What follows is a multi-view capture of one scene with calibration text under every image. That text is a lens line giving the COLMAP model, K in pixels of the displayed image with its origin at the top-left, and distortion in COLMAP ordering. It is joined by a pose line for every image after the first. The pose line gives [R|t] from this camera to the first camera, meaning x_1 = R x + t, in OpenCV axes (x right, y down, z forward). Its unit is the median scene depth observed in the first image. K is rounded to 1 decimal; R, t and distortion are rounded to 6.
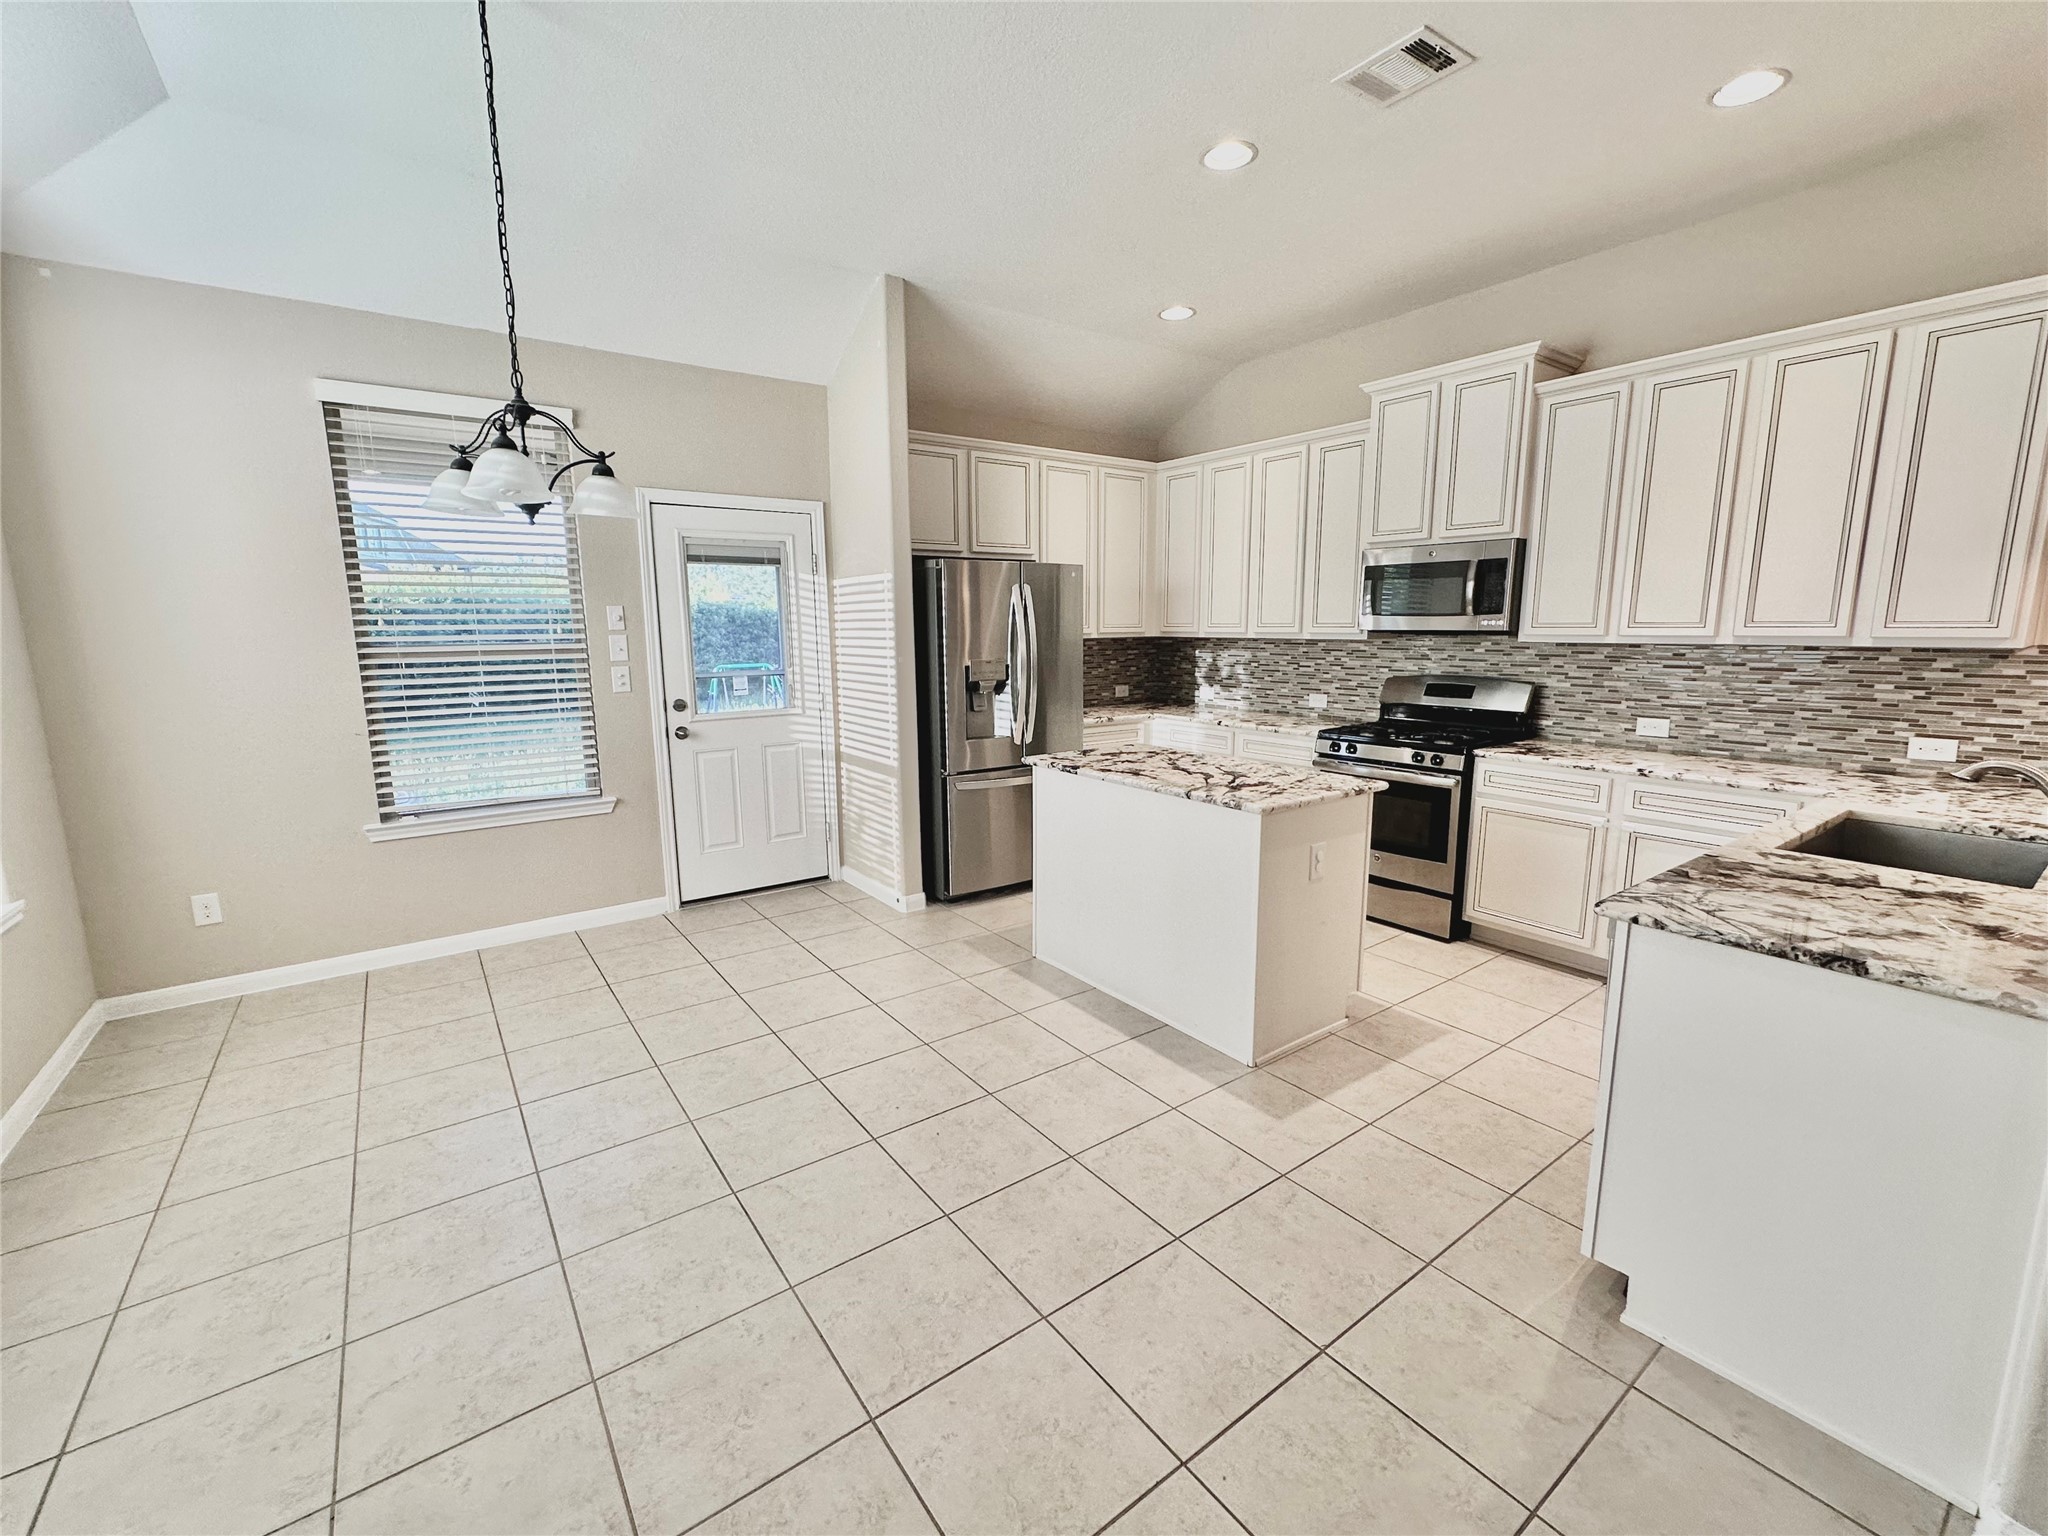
lens RADIAL K [[860.9, 0, 1024.0], [0, 860.9, 768.0], [0, 0, 1]] dist [-0.002655, 0.000868]
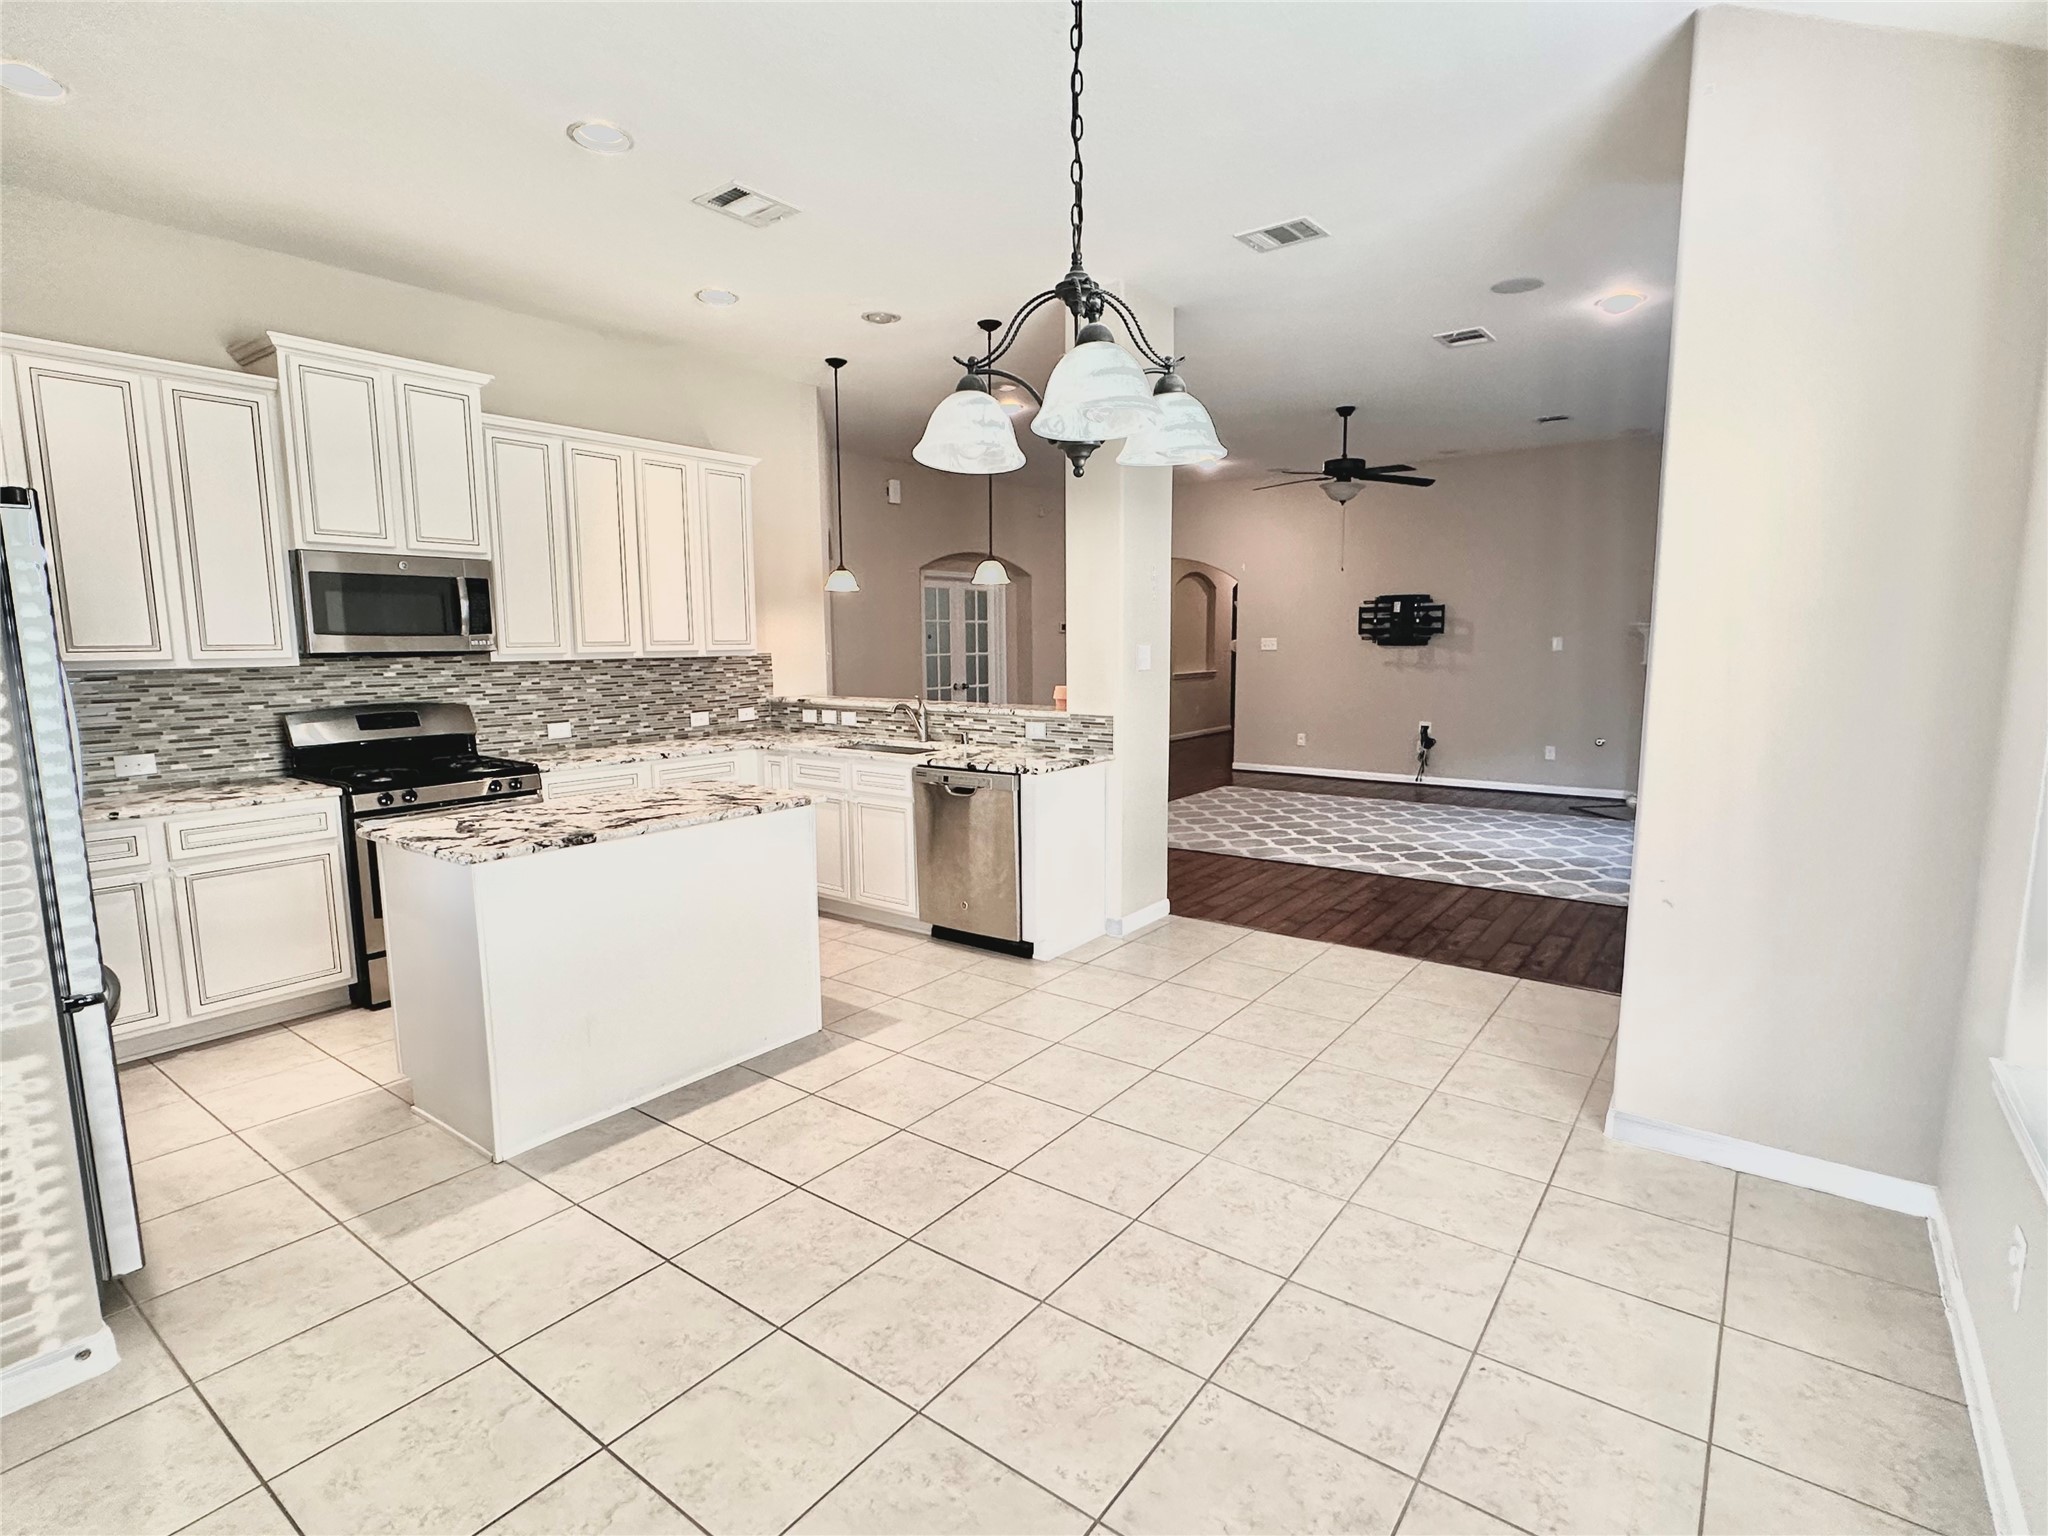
lens RADIAL K [[1016.1, 0, 1020.7], [0, 1016.1, 772.7], [0, 0, 1]] dist [-0.000379, 0.000361]
pose [[-0.290981, -0.119954, 0.949179, -0.719533], [0.167168, 0.970472, 0.173892, -0.117135], [-0.942011, 0.209271, -0.262336, 0.714415]]
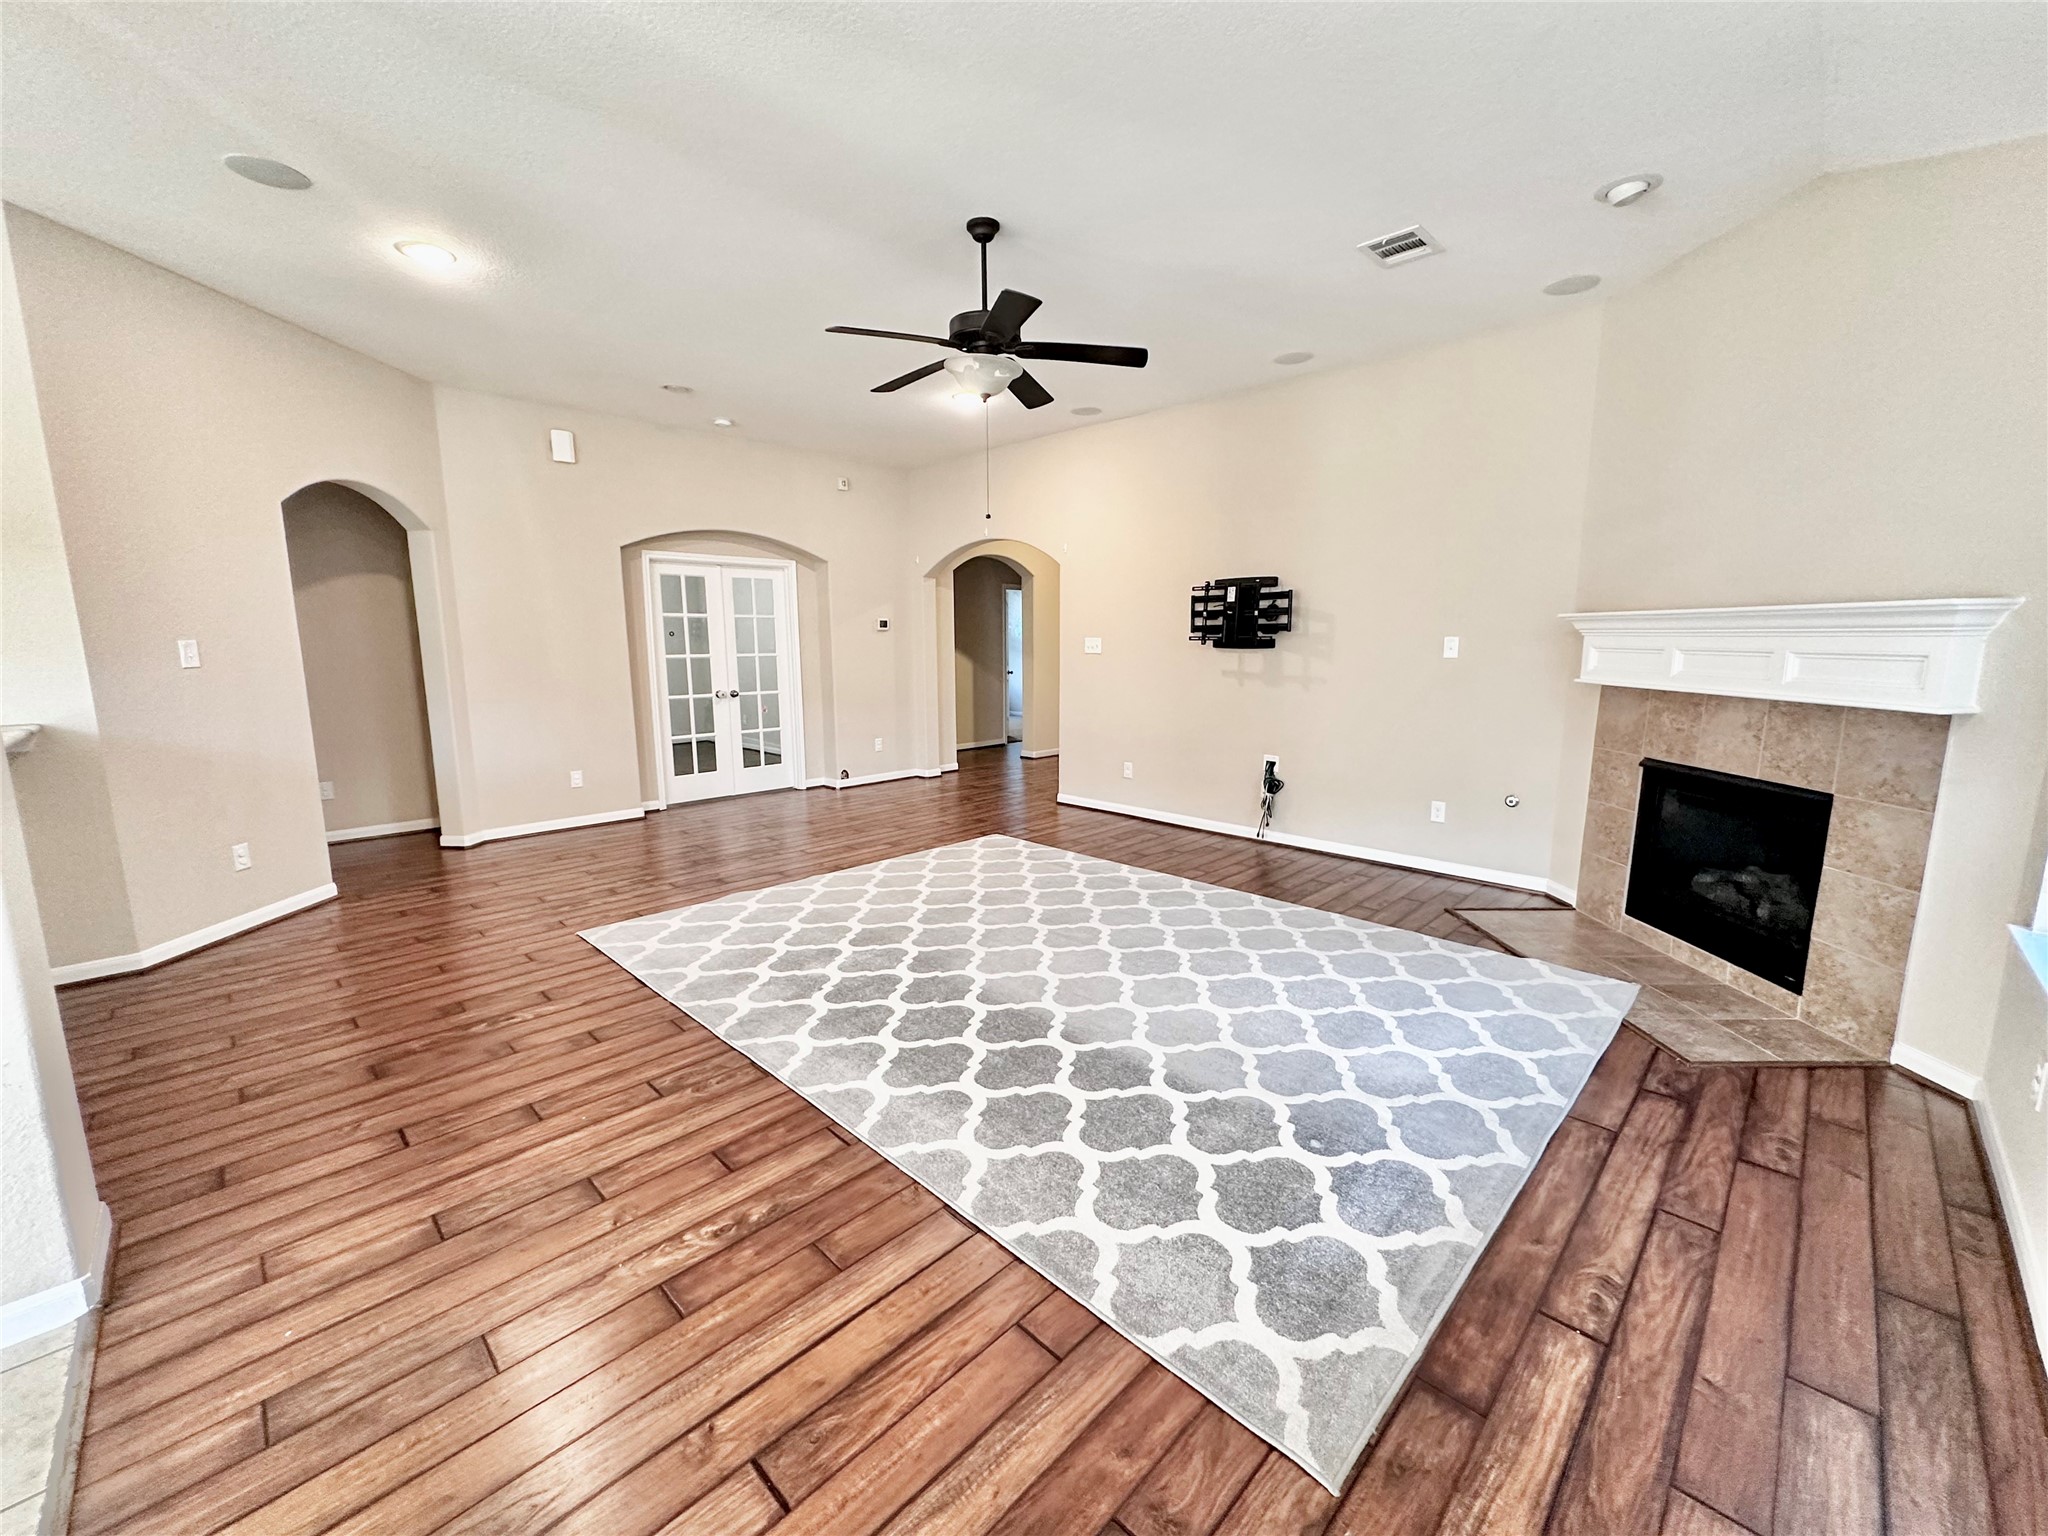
lens RADIAL K [[816.3, 0, 1024.0], [0, 816.3, 768.0], [0, 0, 1]] dist [-0.000600, 0.000757]
pose [[-0.155736, -0.148215, 0.976616, -0.007854], [0.167061, 0.970485, 0.173925, 0.049831], [-0.973569, 0.190241, -0.126378, -0.232312]]
